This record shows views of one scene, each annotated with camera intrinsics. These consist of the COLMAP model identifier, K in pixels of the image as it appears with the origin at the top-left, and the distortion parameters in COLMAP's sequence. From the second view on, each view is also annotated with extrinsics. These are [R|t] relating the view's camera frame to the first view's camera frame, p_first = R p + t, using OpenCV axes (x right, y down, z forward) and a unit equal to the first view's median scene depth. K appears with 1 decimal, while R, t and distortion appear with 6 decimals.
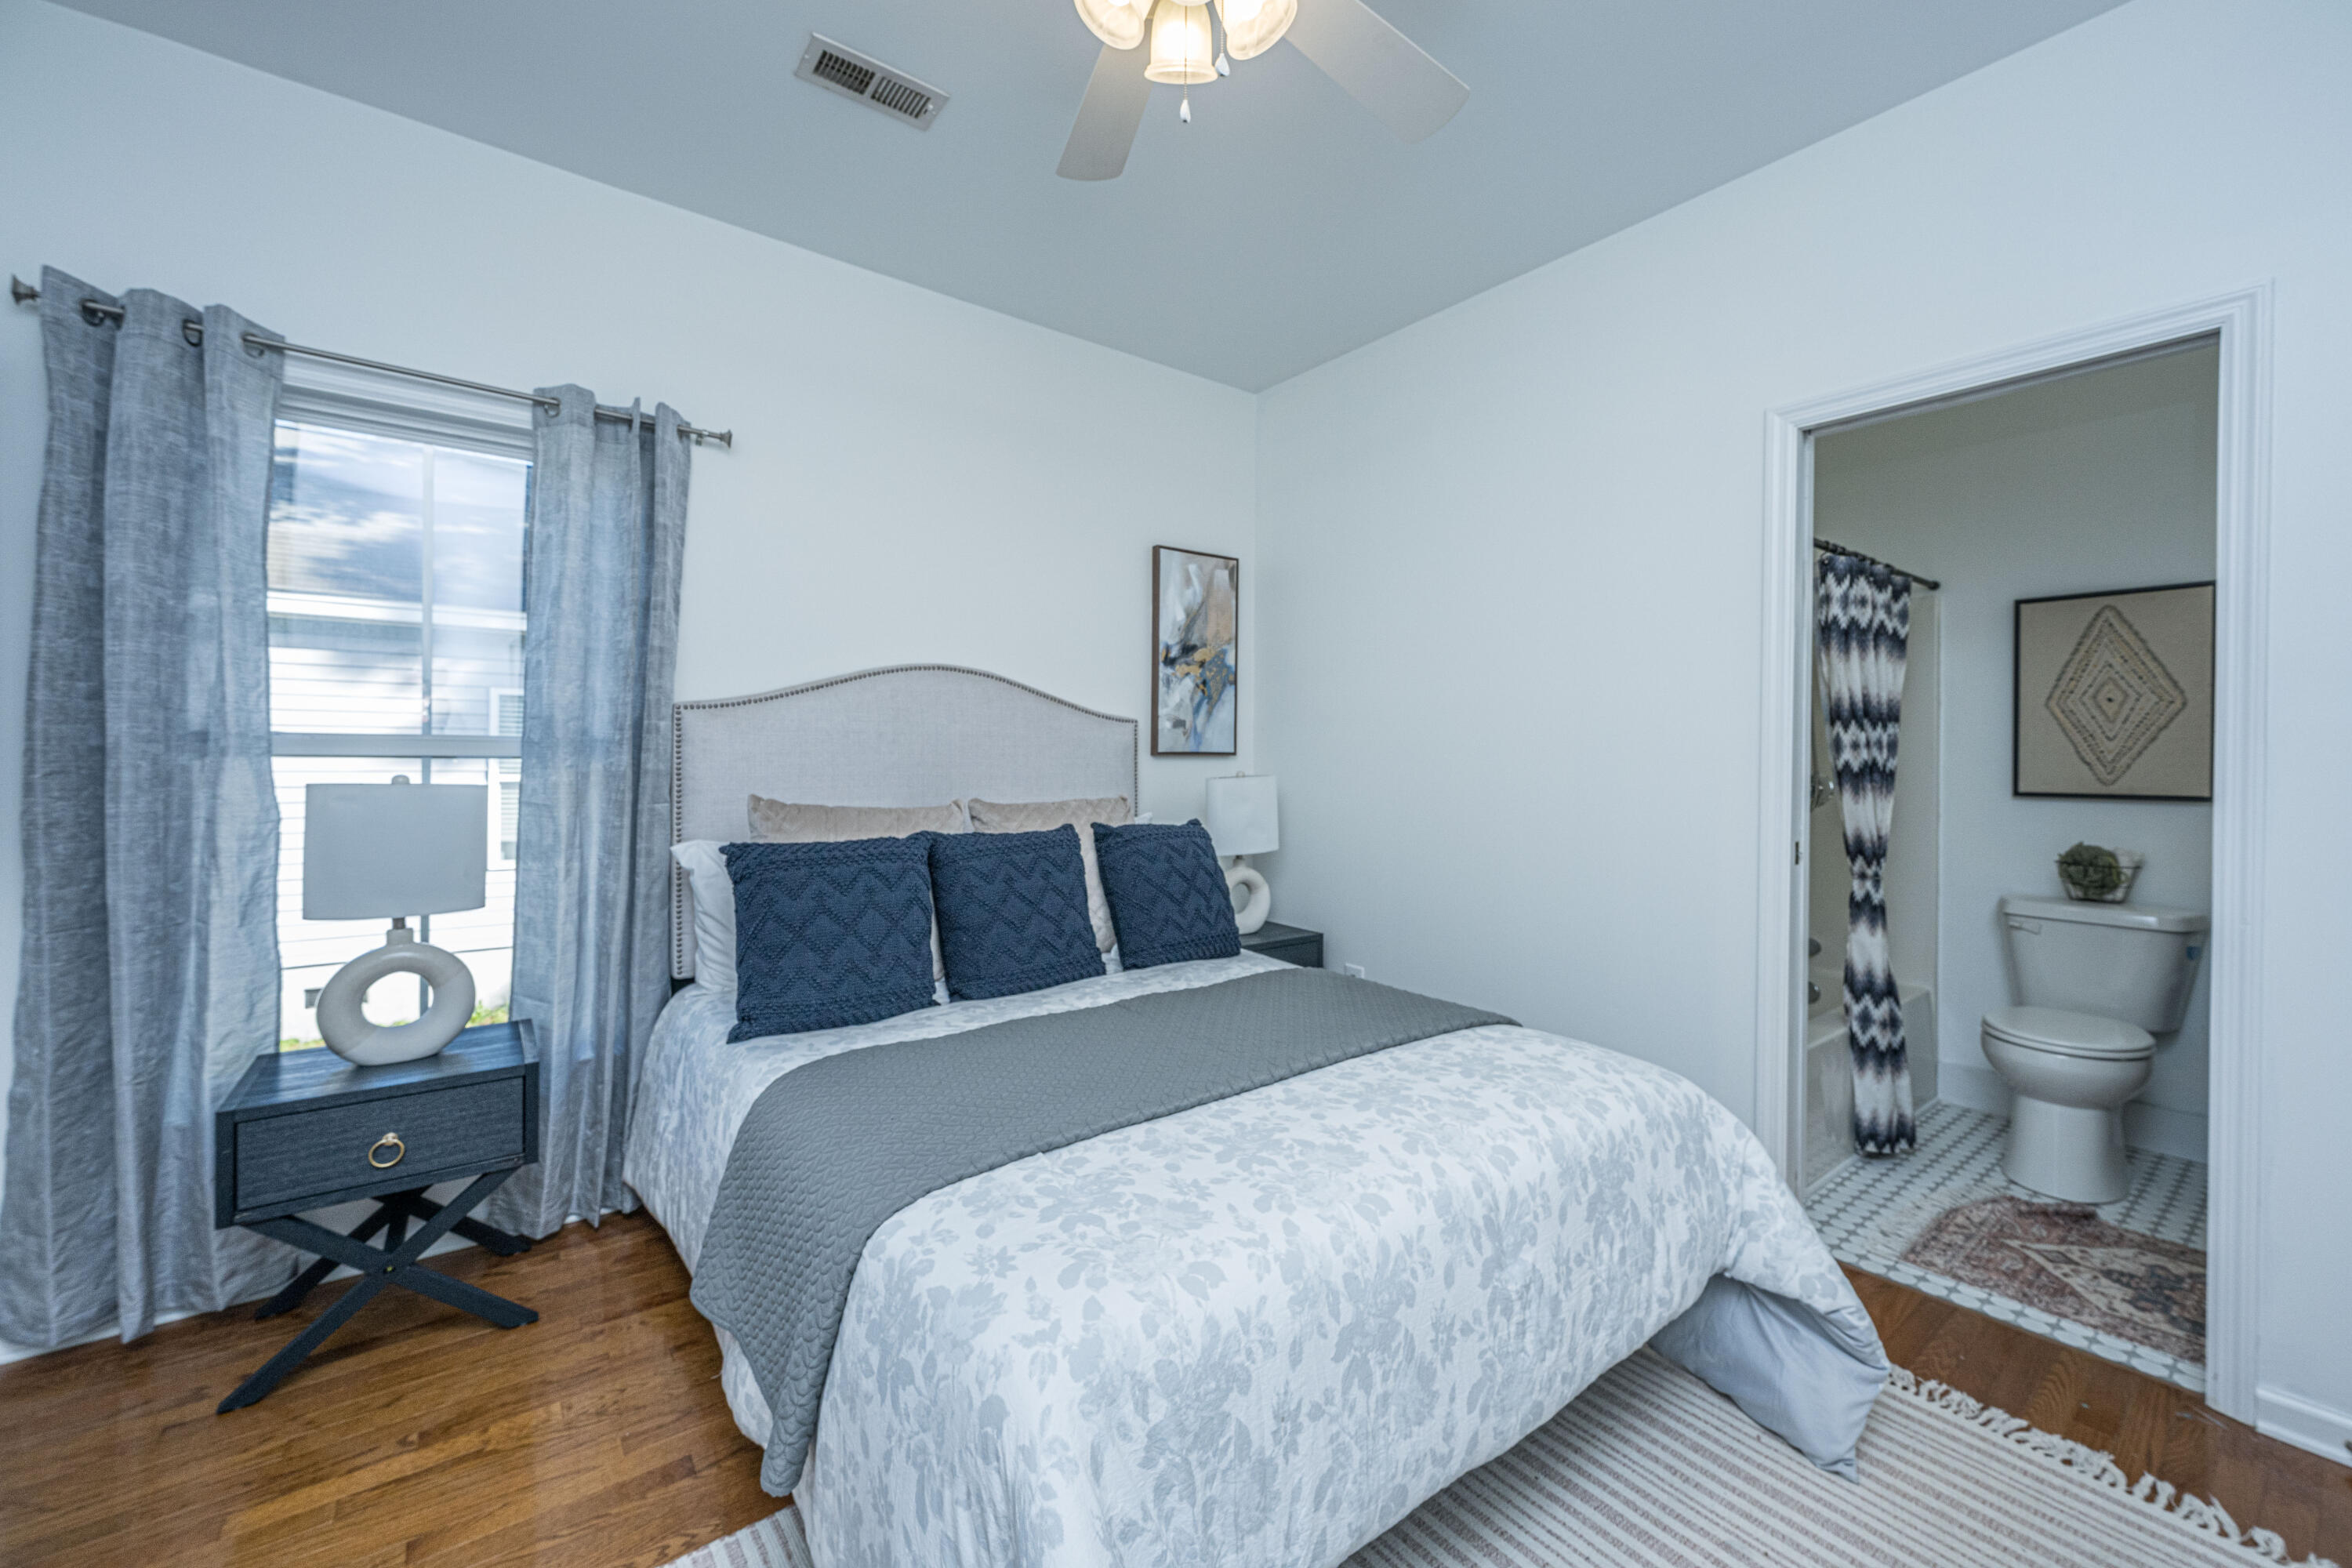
lens RADIAL K [[942.2, 0, 1176.8], [0, 942.2, 769.3], [0, 0, 1]] dist [0.002425, -0.000199]
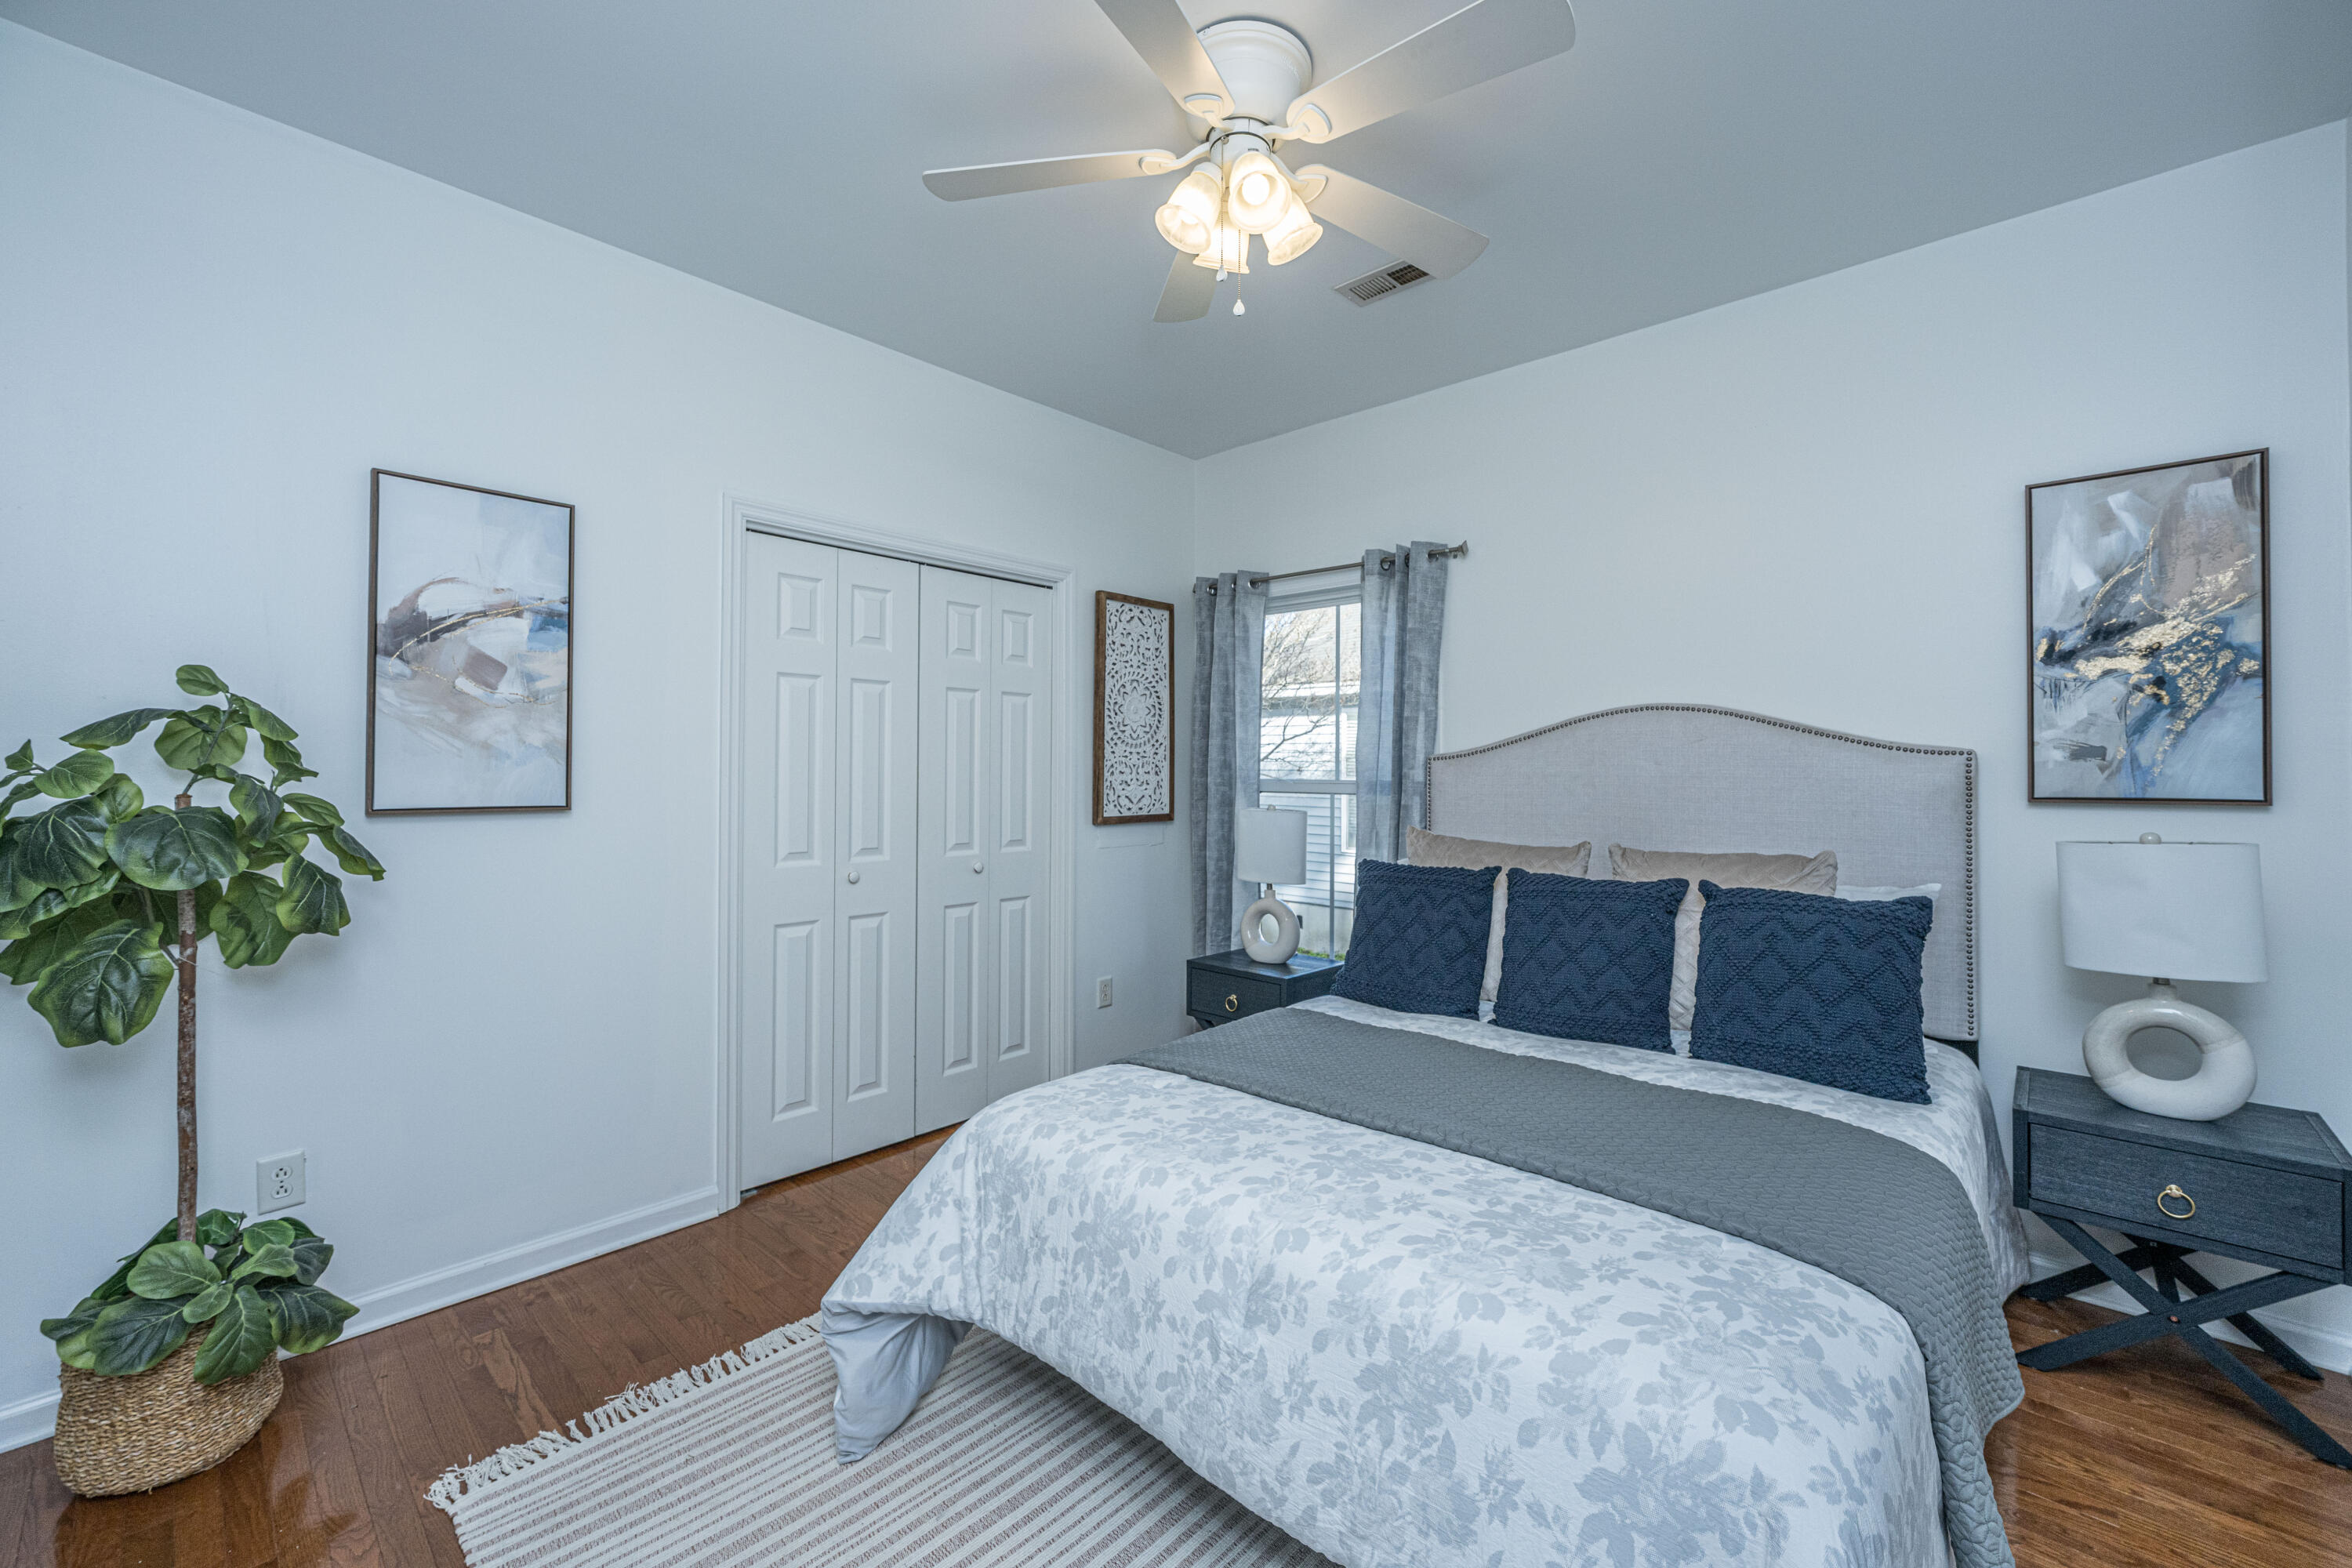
lens RADIAL K [[942.2, 0, 1177.9], [0, 942.2, 773.8], [0, 0, 1]] dist [0.002425, -0.000199]
pose [[0.167951, -0.001375, -0.985794, 0.708908], [-0.012341, 0.999918, -0.003497, -0.033081], [0.985718, 0.012753, 0.167921, 0.397310]]
